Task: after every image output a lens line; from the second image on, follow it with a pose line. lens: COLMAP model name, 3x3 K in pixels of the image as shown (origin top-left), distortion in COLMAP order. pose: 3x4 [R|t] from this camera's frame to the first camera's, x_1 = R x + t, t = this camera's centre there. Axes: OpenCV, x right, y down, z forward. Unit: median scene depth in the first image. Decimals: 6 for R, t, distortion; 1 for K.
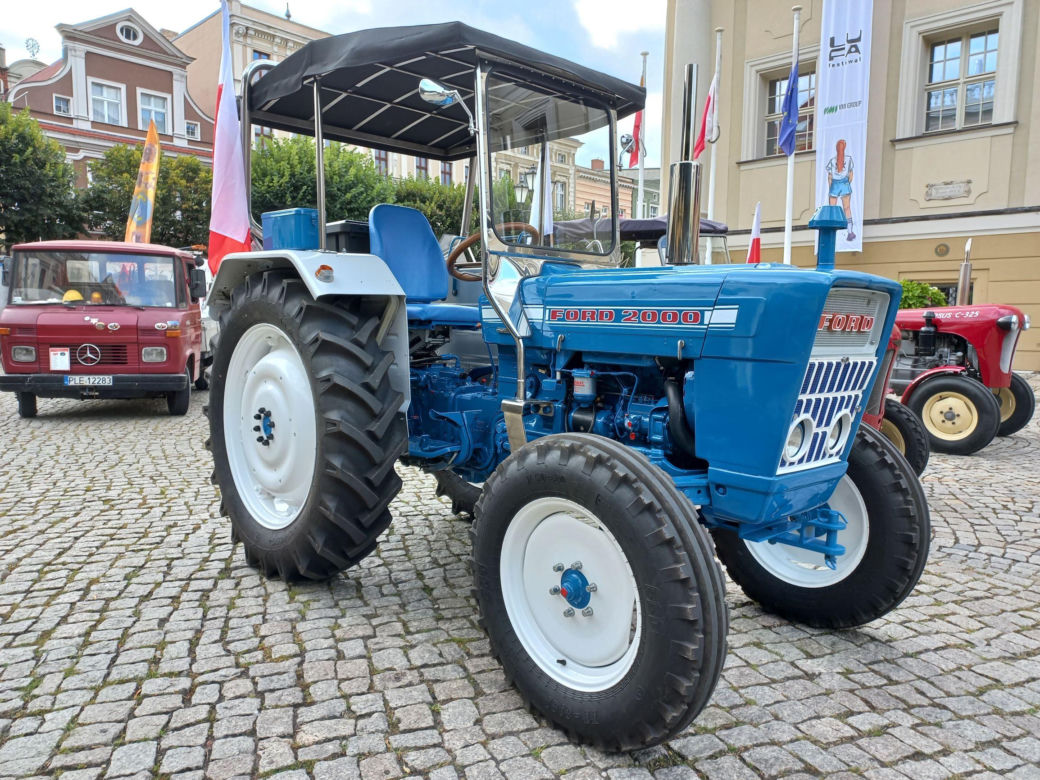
lens RADIAL K [[750.8, 0, 518.1], [0, 750.8, 386.5], [0, 0, 1]] dist [0.034898, -0.001836]
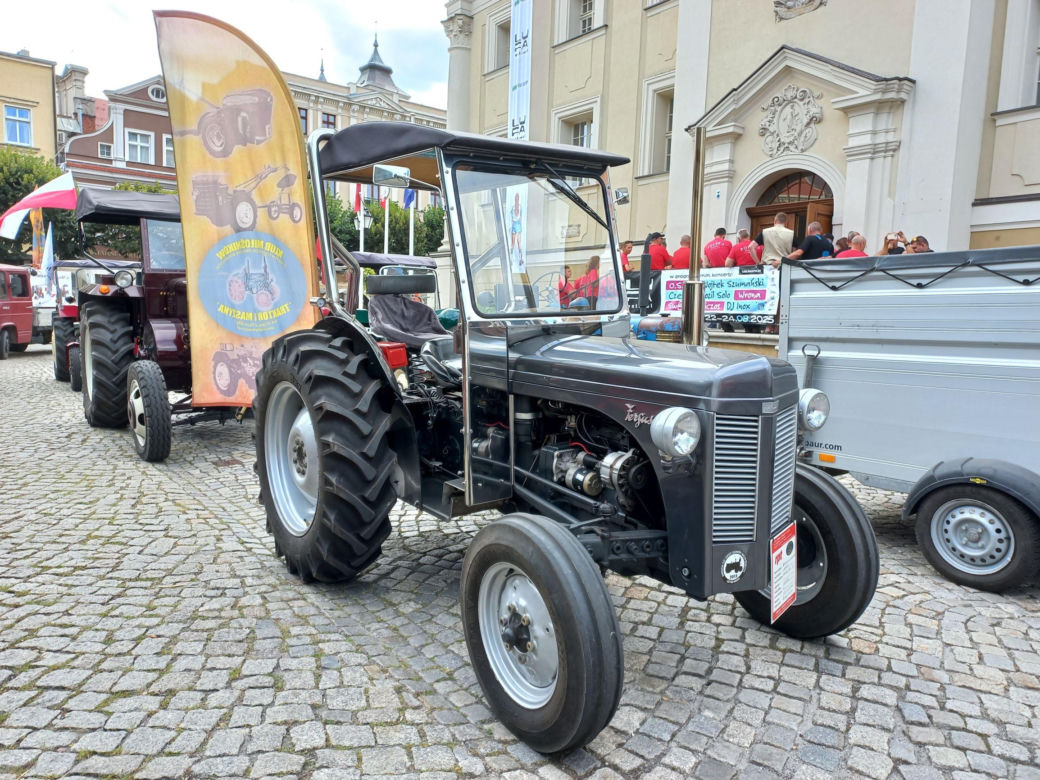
lens RADIAL K [[750.8, 0, 511.3], [0, 750.8, 386.5], [0, 0, 1]] dist [0.034898, -0.001836]
pose [[0.985626, 0.036741, -0.164900, 0.322884], [-0.037785, 0.999281, -0.003200, 0.016977], [0.164664, 0.009385, 0.986305, -0.176071]]
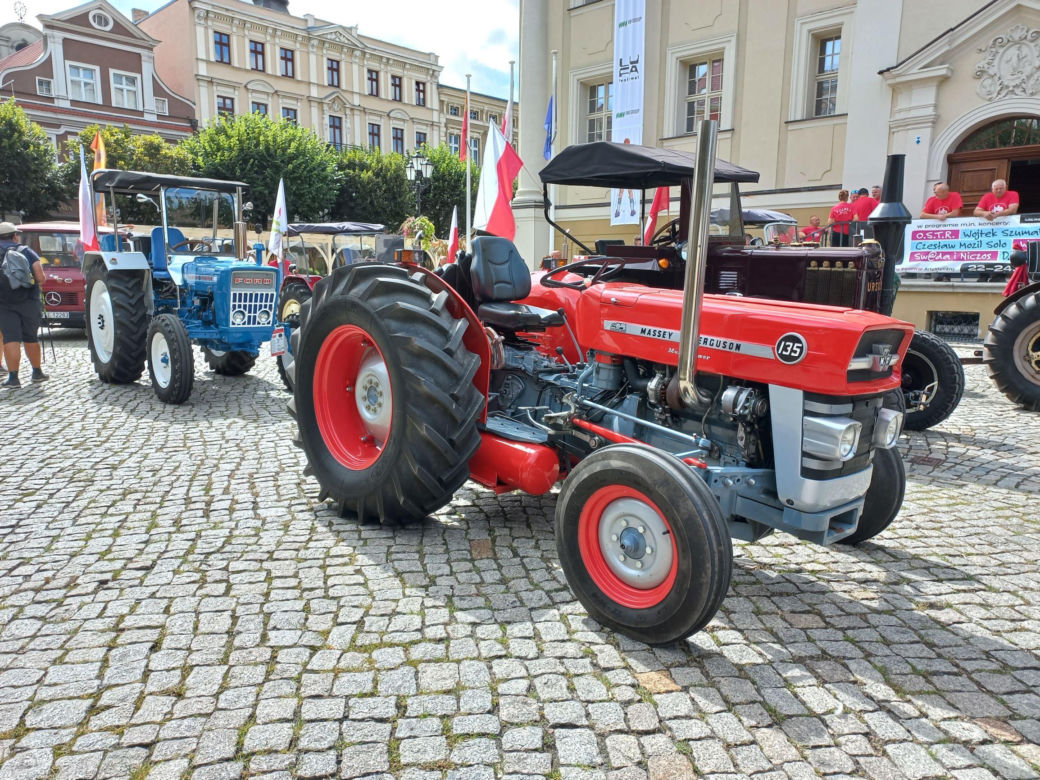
lens RADIAL K [[750.8, 0, 513.0], [0, 750.8, 381.9], [0, 0, 1]] dist [0.034898, -0.001836]
pose [[0.999949, -0.001545, -0.009979, 0.118506], [0.002116, 0.998346, 0.057451, 0.011051], [0.009873, -0.057469, 0.998298, -0.166585]]
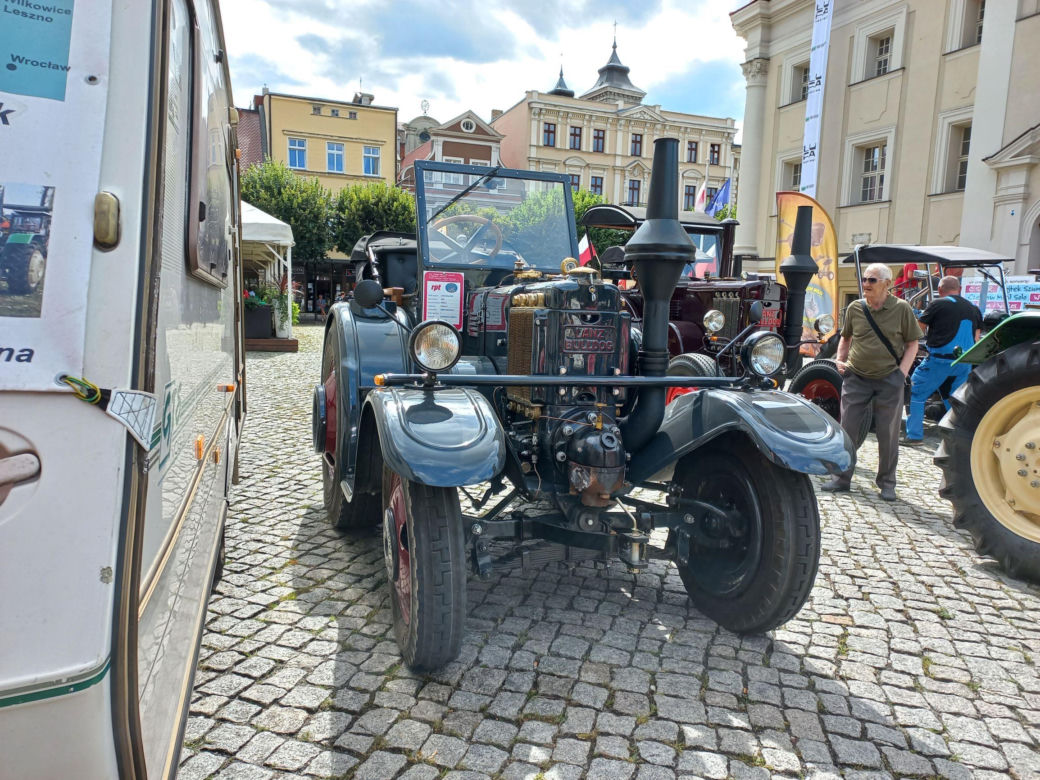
lens RADIAL K [[750.8, 0, 514.9], [0, 750.8, 381.5], [0, 0, 1]] dist [0.034898, -0.001836]
pose [[0.904479, 0.062676, -0.421888, 0.277593], [-0.060226, 0.998001, 0.019146, 0.030421], [0.422245, 0.008092, 0.906446, -0.380199]]
